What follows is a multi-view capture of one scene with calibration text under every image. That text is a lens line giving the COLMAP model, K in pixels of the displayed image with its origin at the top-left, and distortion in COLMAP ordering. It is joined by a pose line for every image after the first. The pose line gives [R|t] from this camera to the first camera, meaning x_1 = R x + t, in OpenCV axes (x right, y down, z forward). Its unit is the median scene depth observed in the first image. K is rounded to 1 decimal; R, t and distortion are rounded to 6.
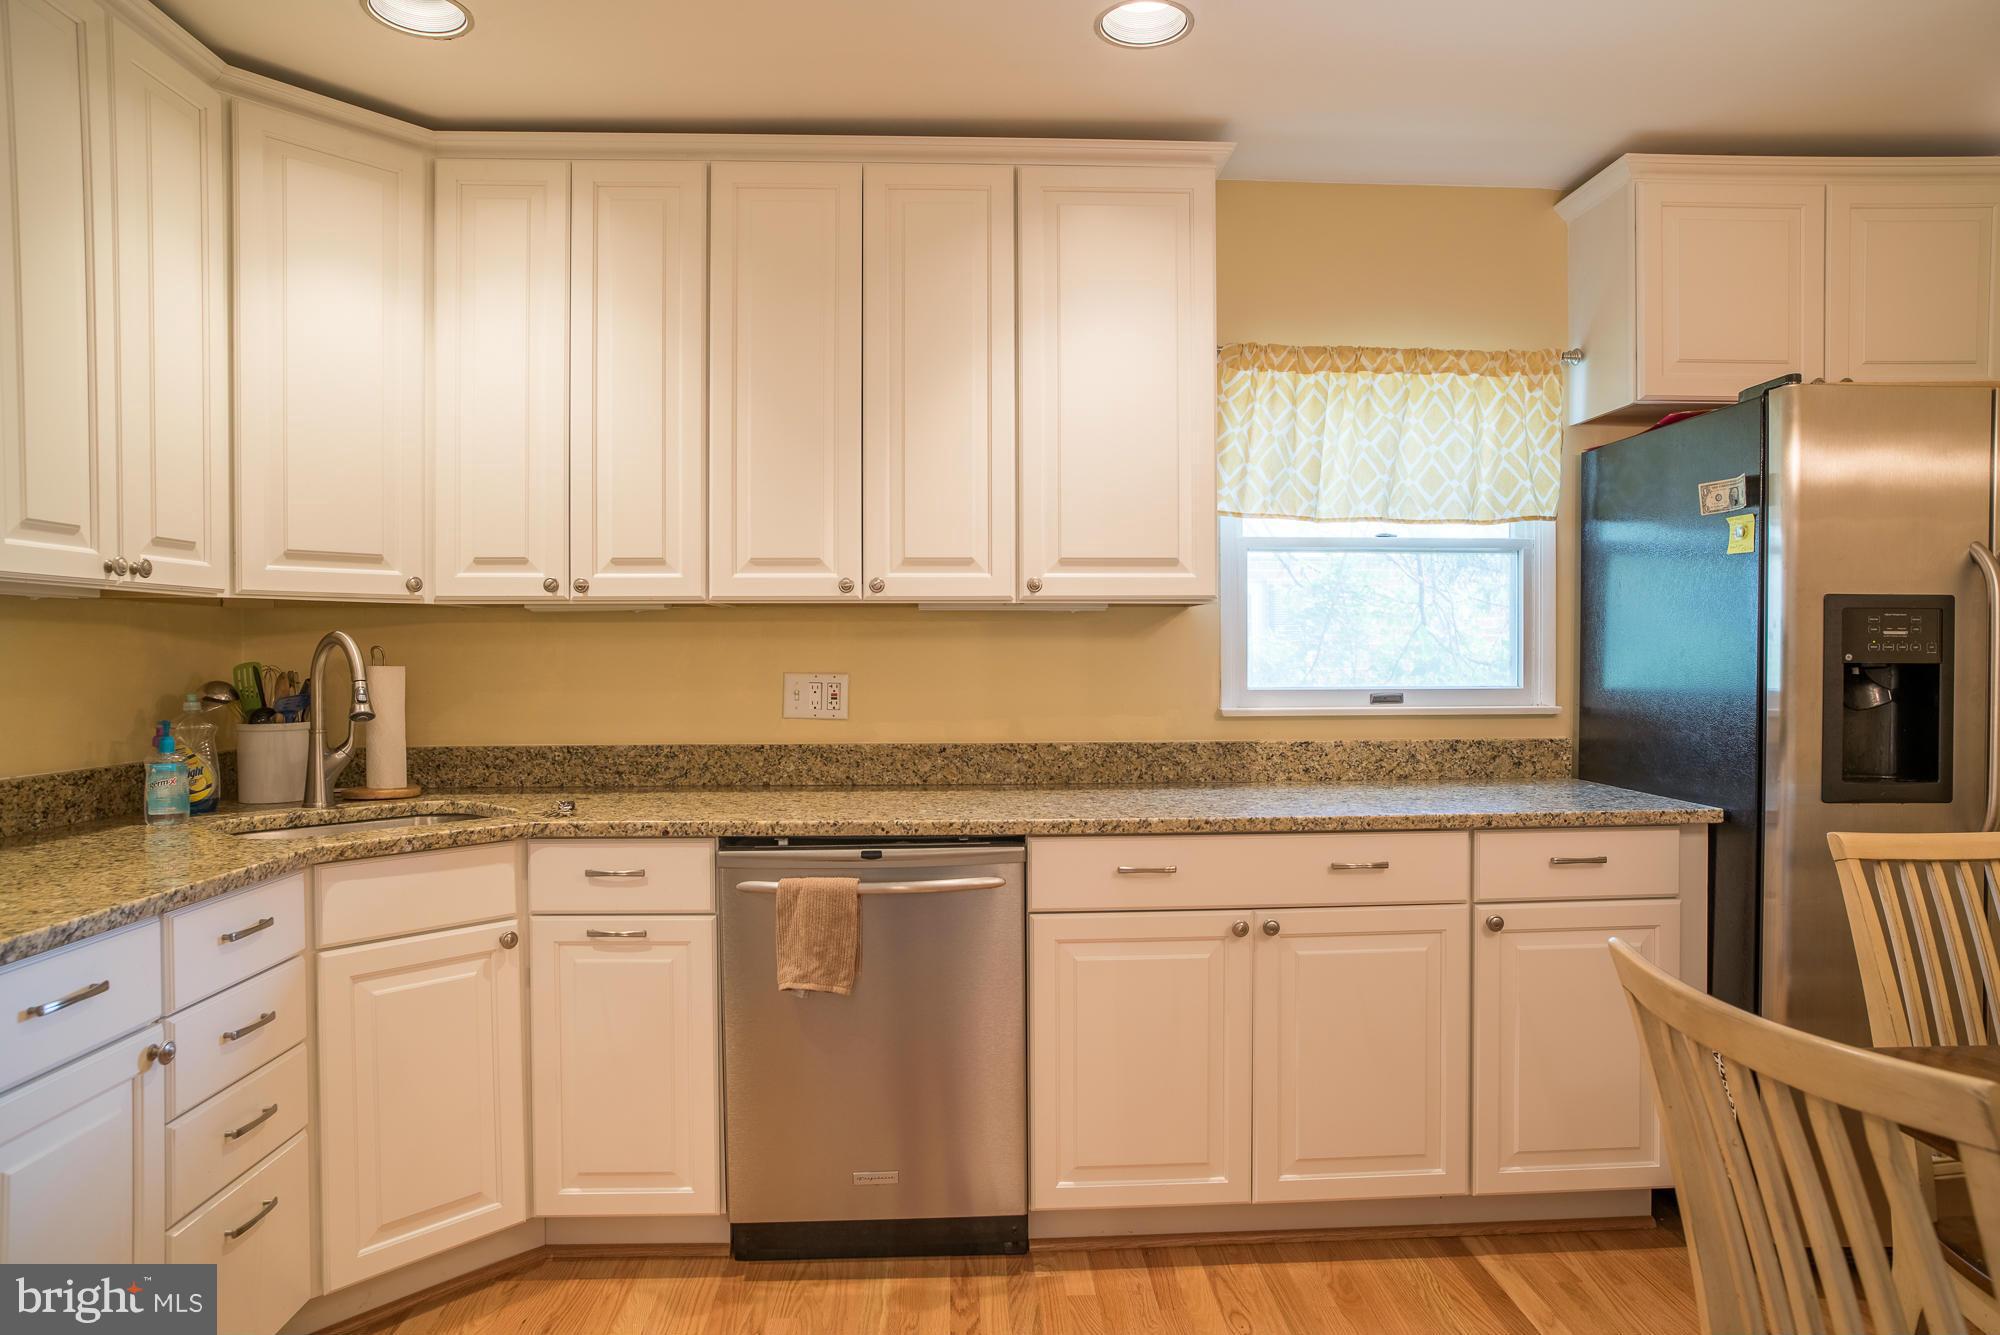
lens RADIAL K [[1208.5, 0, 1000.0], [0, 1208.5, 667.5], [0, 0, 1]] dist [-0.083992, 0.074049]
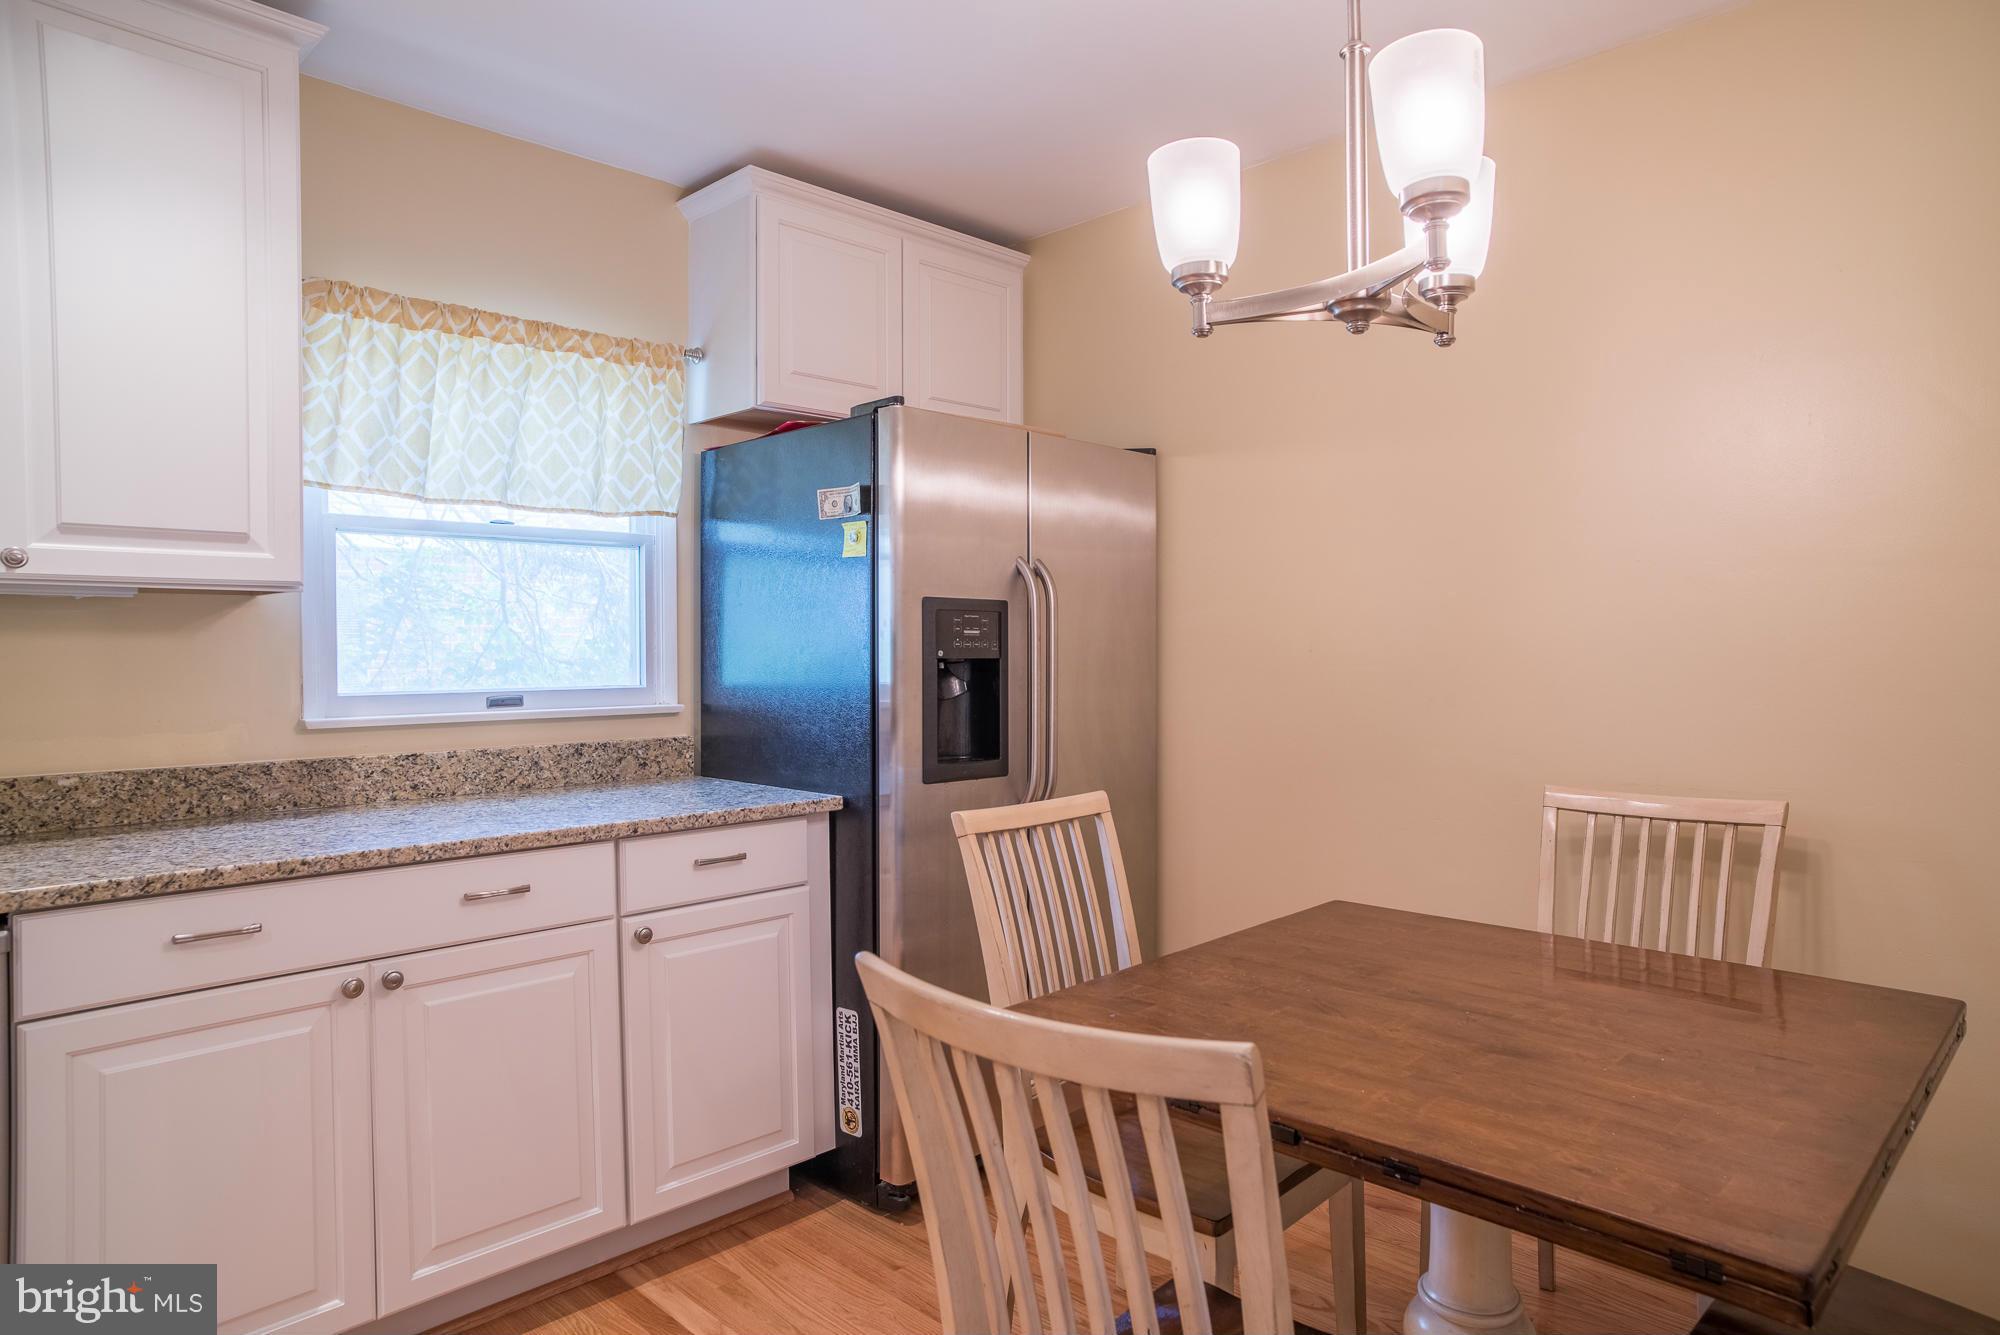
lens RADIAL K [[1208.5, 0, 1000.0], [0, 1208.5, 667.5], [0, 0, 1]] dist [-0.083992, 0.074049]
pose [[0.734736, -0.012167, 0.678244, -0.019854], [0.011766, 0.999917, 0.005192, -0.000398], [-0.678251, 0.004166, 0.734818, 0.102199]]
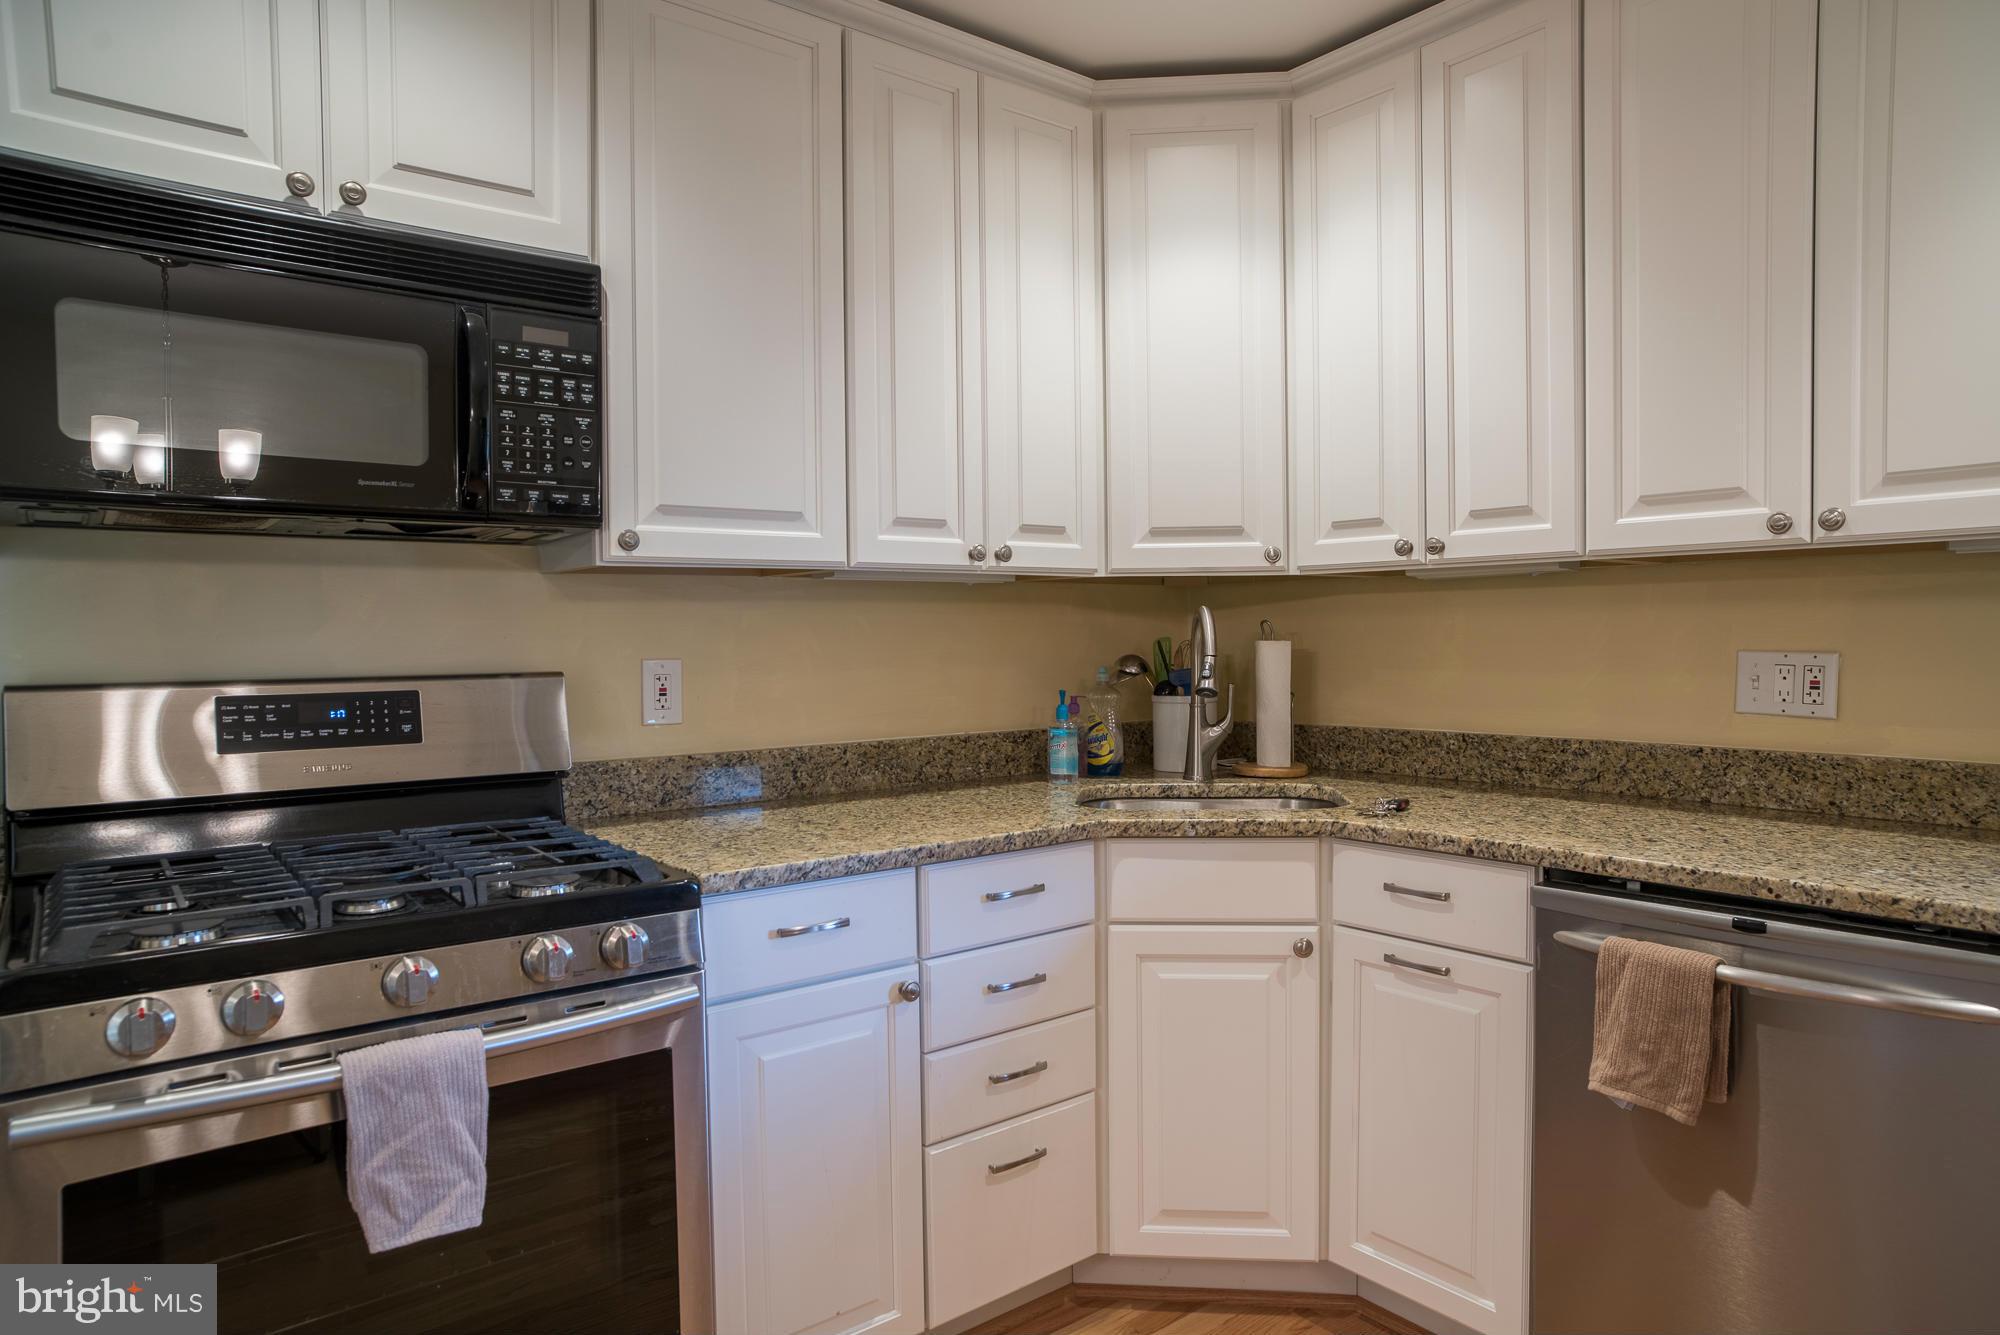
lens RADIAL K [[1208.5, 0, 1000.0], [0, 1208.5, 667.5], [0, 0, 1]] dist [-0.083992, 0.074049]
pose [[0.589270, 0.018189, -0.807731, 0.169785], [0.000230, 0.999743, 0.022681, -0.002005], [0.807936, -0.013551, 0.589114, 0.277023]]
